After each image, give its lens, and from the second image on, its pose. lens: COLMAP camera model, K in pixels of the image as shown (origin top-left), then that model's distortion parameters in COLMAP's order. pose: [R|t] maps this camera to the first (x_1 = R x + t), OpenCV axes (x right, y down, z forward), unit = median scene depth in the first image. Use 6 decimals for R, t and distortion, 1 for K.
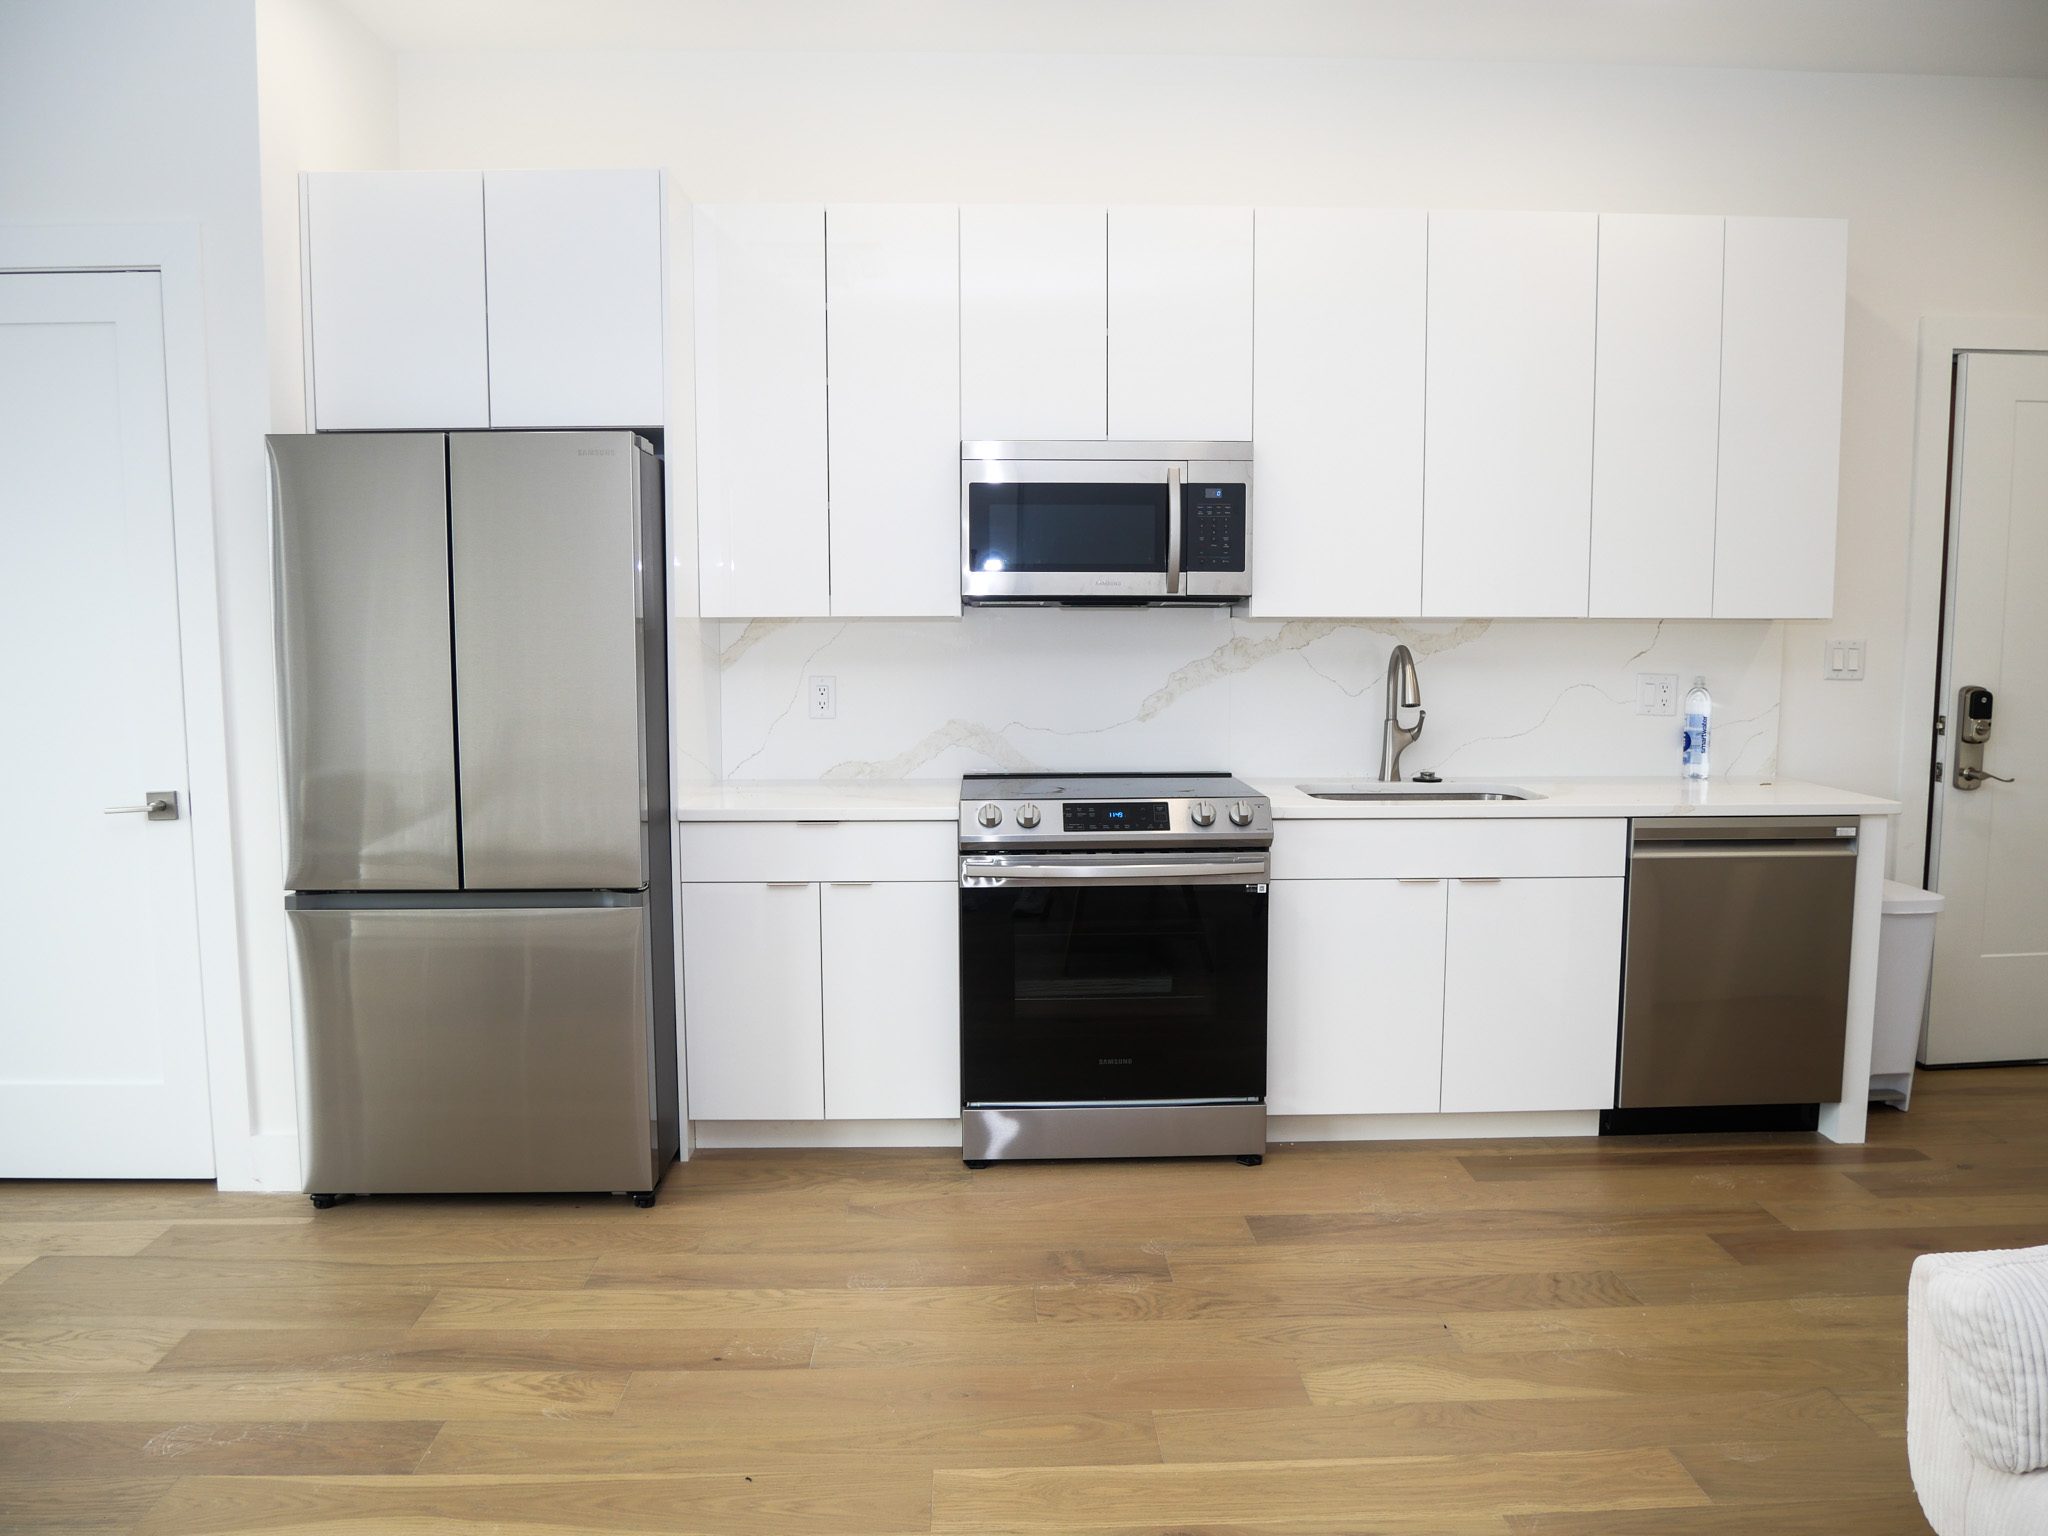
lens RADIAL K [[1497.1, 0, 1029.0], [0, 1497.1, 769.6], [0, 0, 1]] dist [-0.063811, 0.017777]
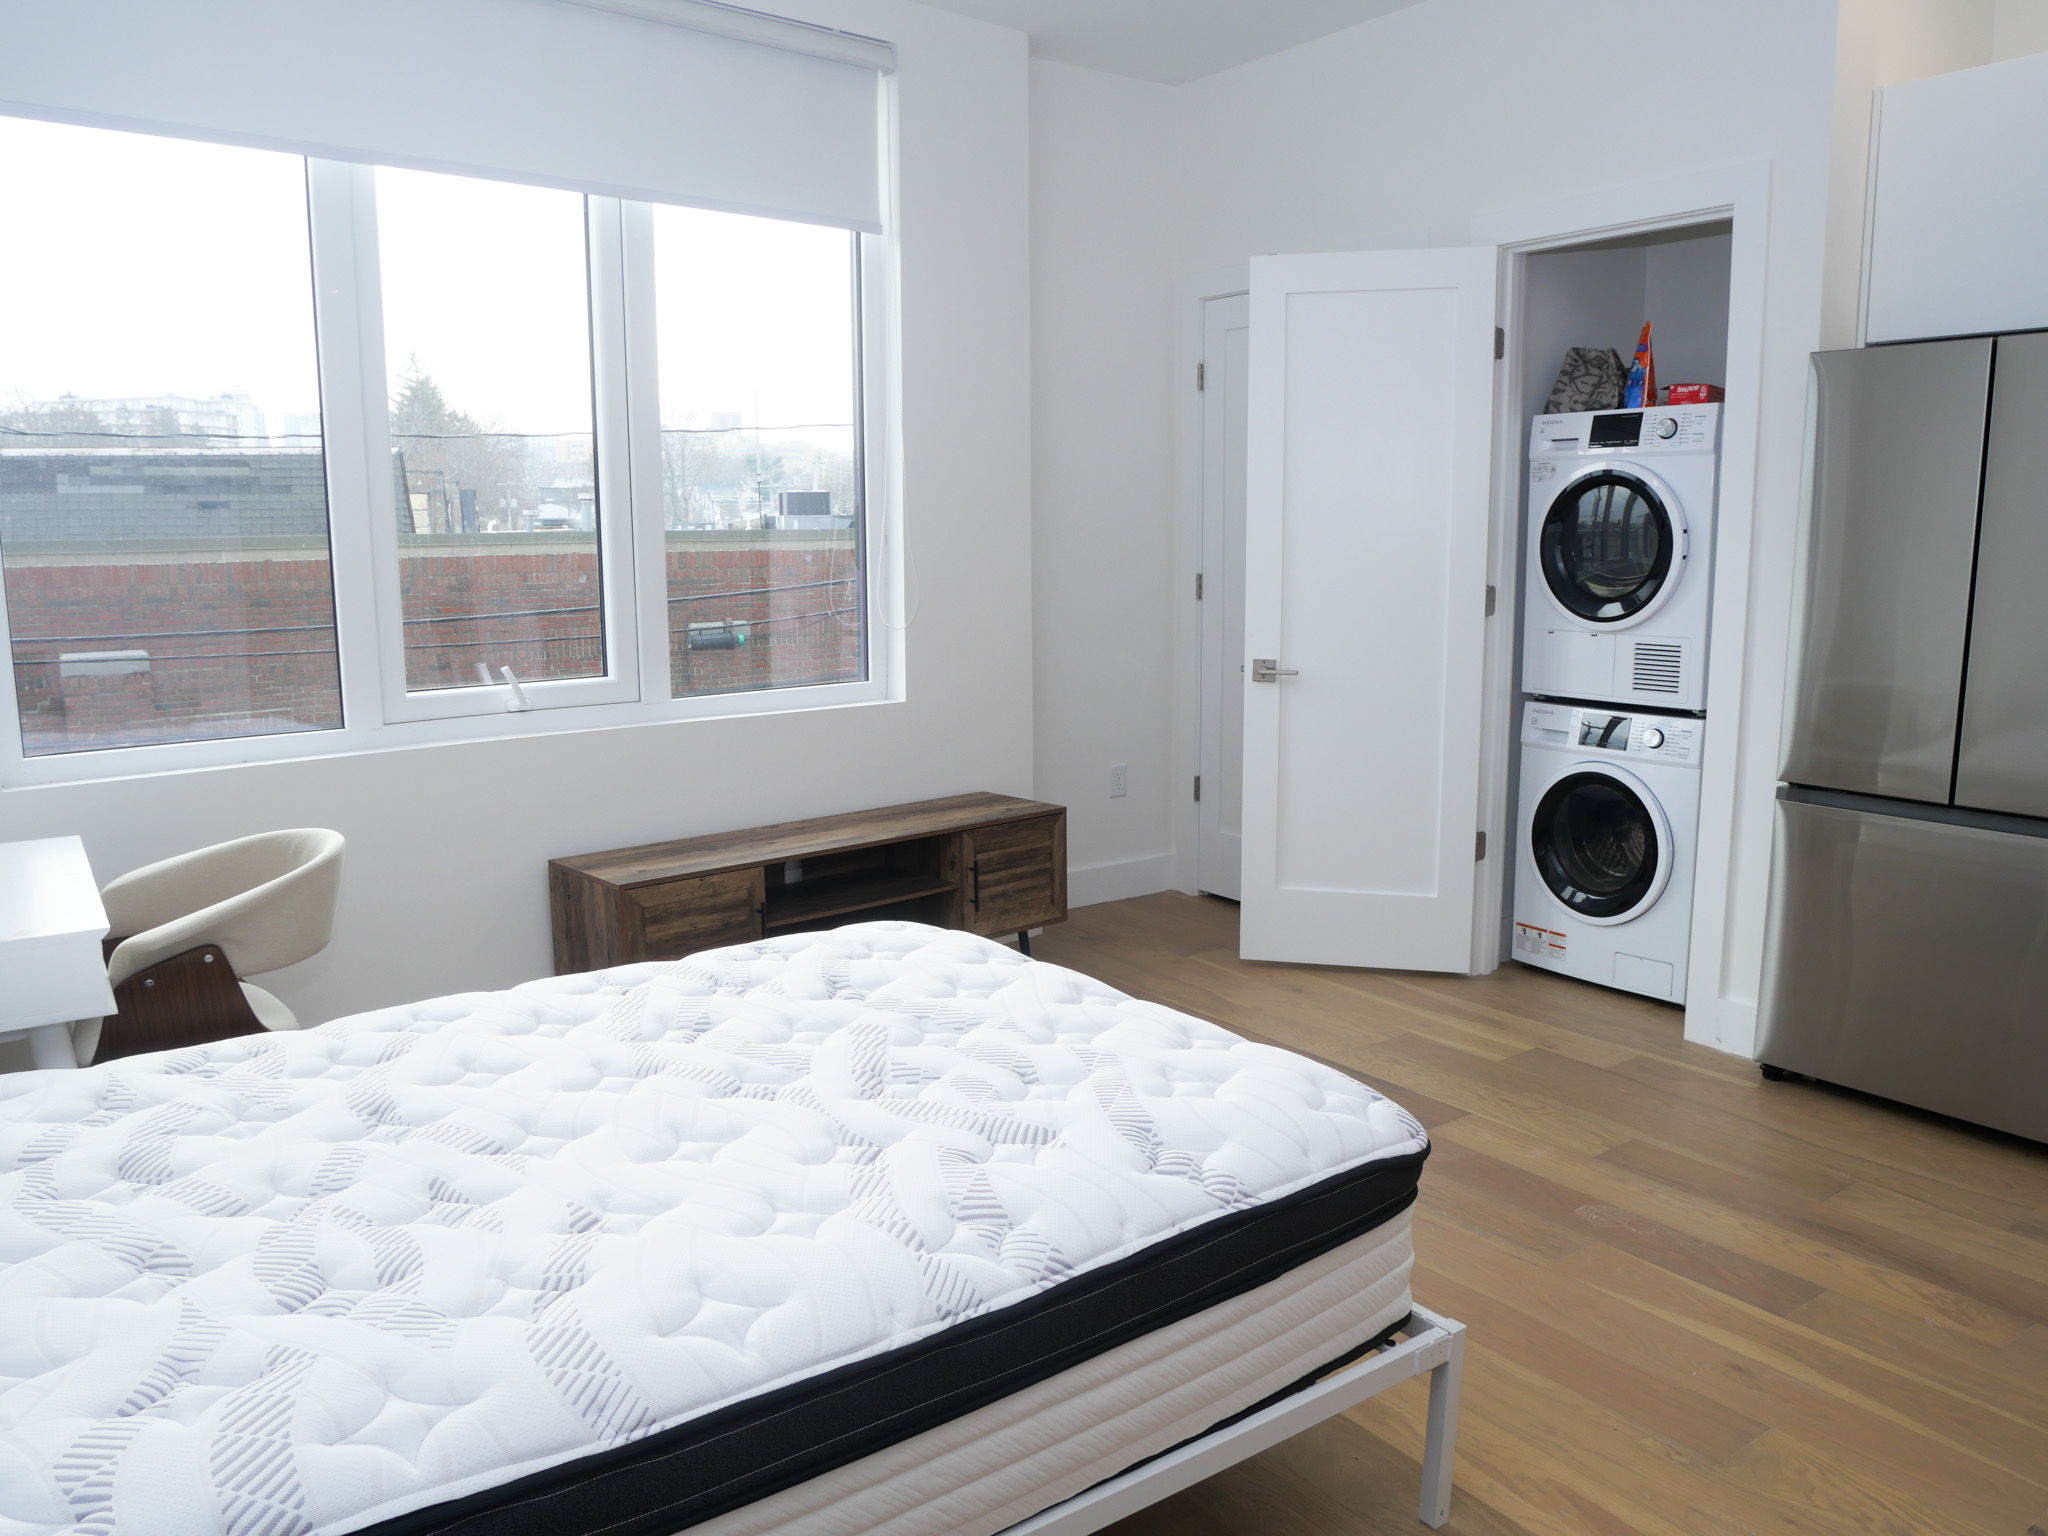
lens RADIAL K [[1497.1, 0, 1014.4], [0, 1497.1, 776.3], [0, 0, 1]] dist [-0.063811, 0.017777]
pose [[0.546301, 0.136873, -0.826330, 0.072165], [-0.081453, 0.990563, 0.110227, 0.004768], [0.833619, 0.007091, 0.552294, -0.055037]]
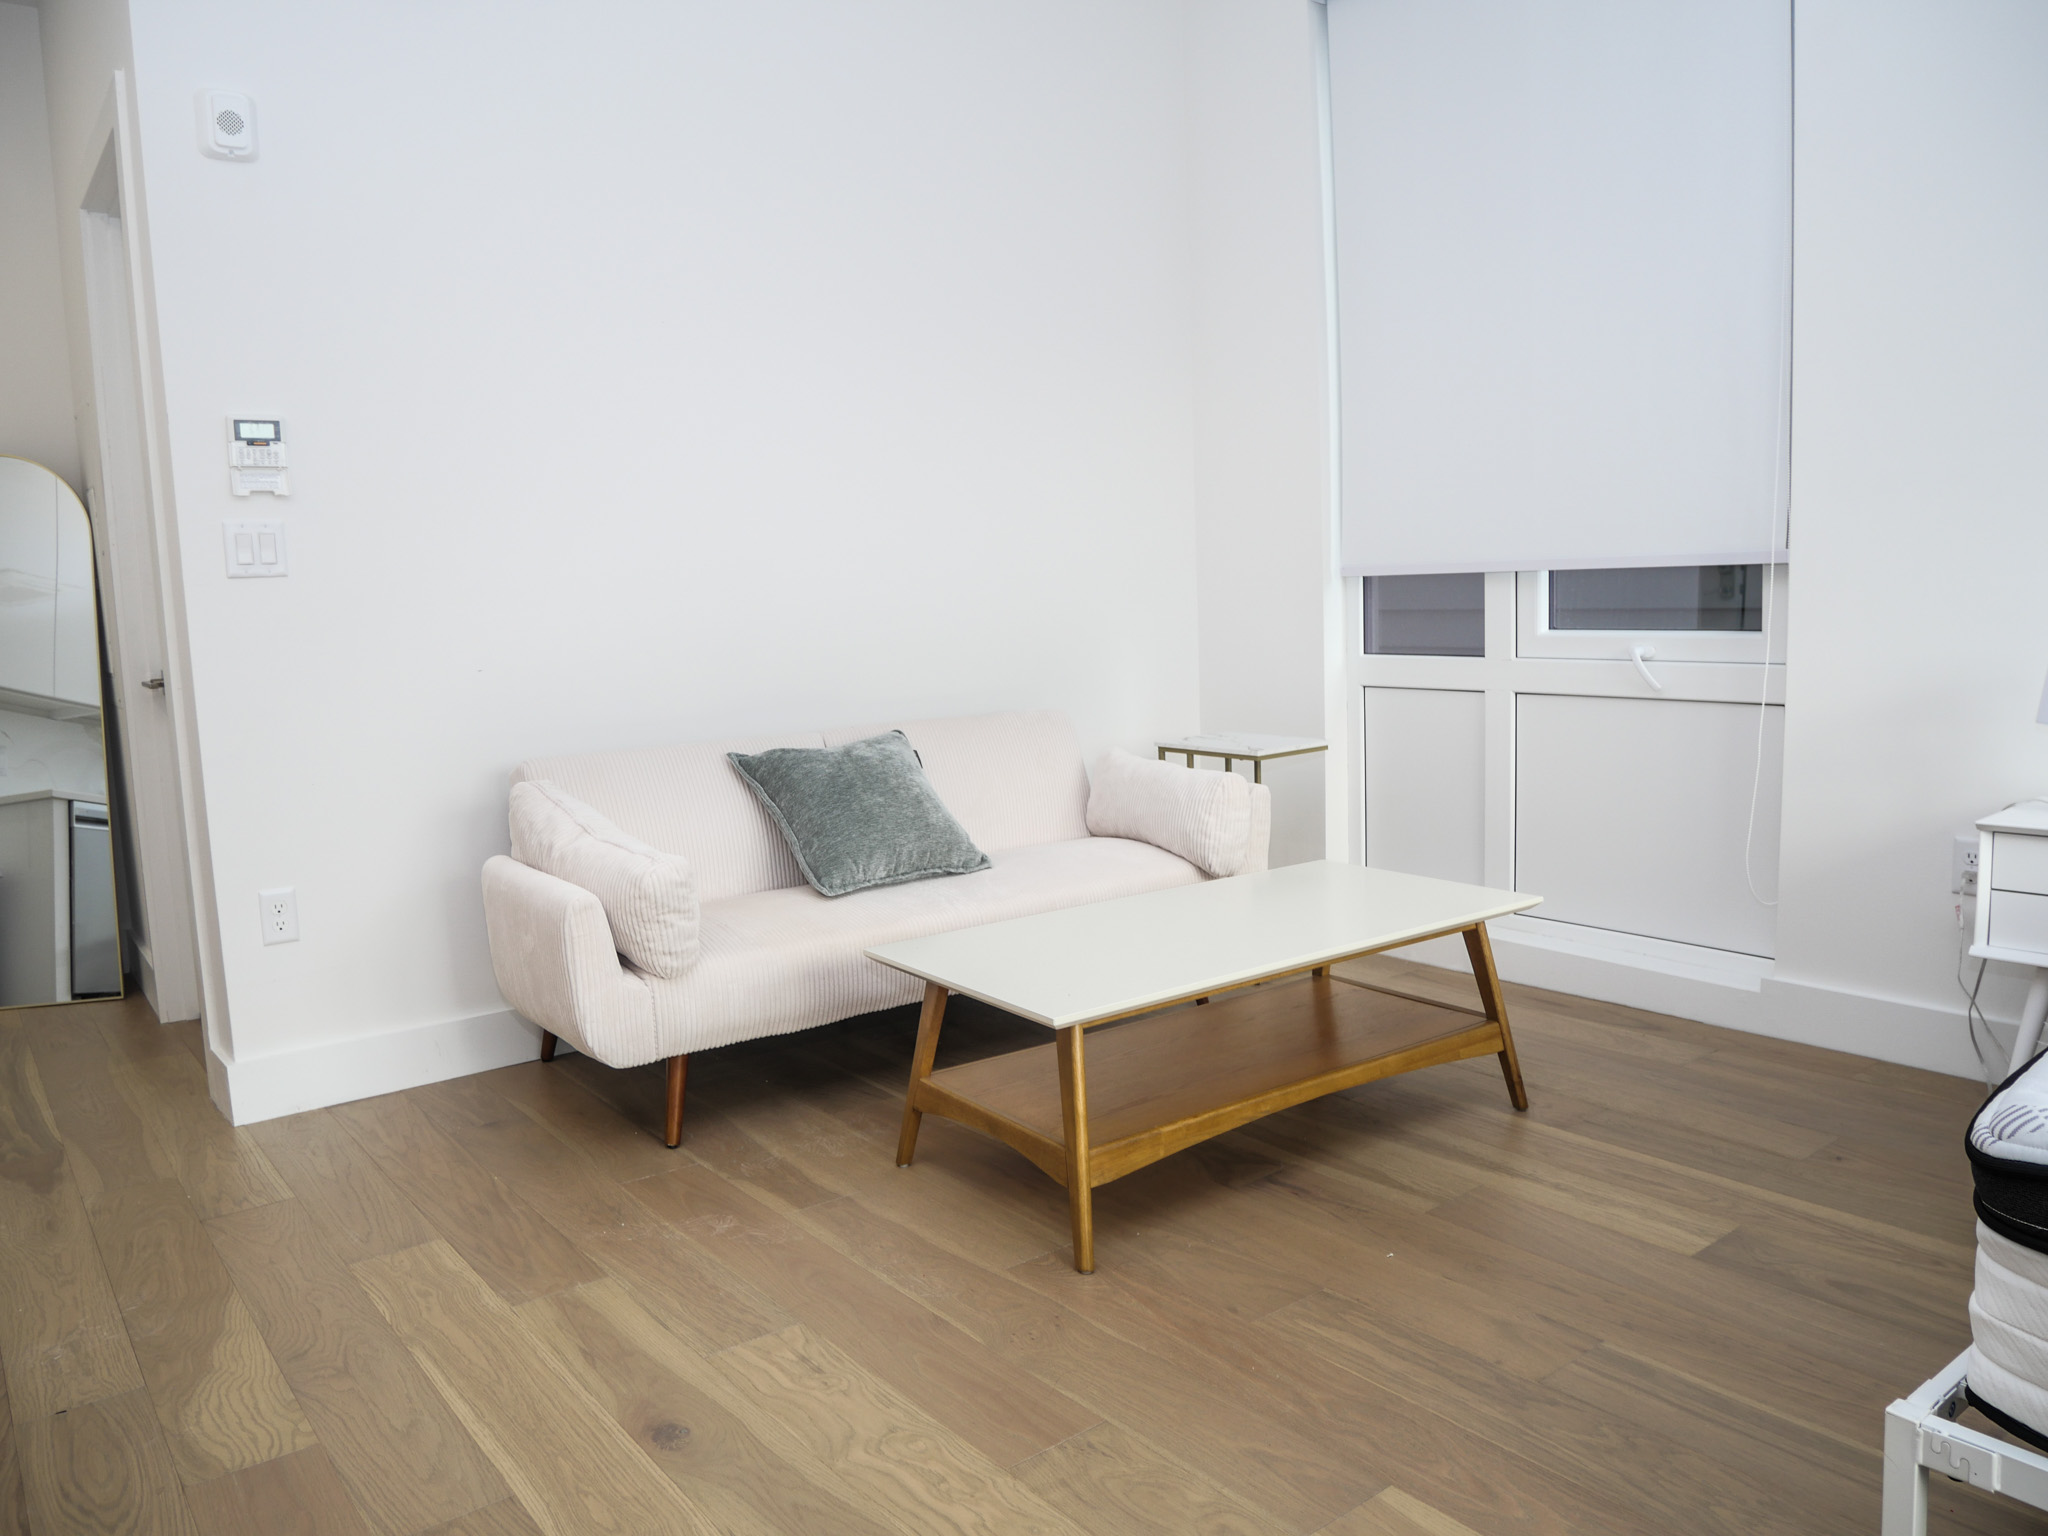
lens RADIAL K [[1497.1, 0, 1016.0], [0, 1497.1, 774.5], [0, 0, 1]] dist [-0.063811, 0.017777]
pose [[-0.577897, -0.080743, 0.812106, -0.423259], [0.124501, 0.974724, 0.185506, -0.000647], [-0.806557, 0.208311, -0.553237, 0.744937]]
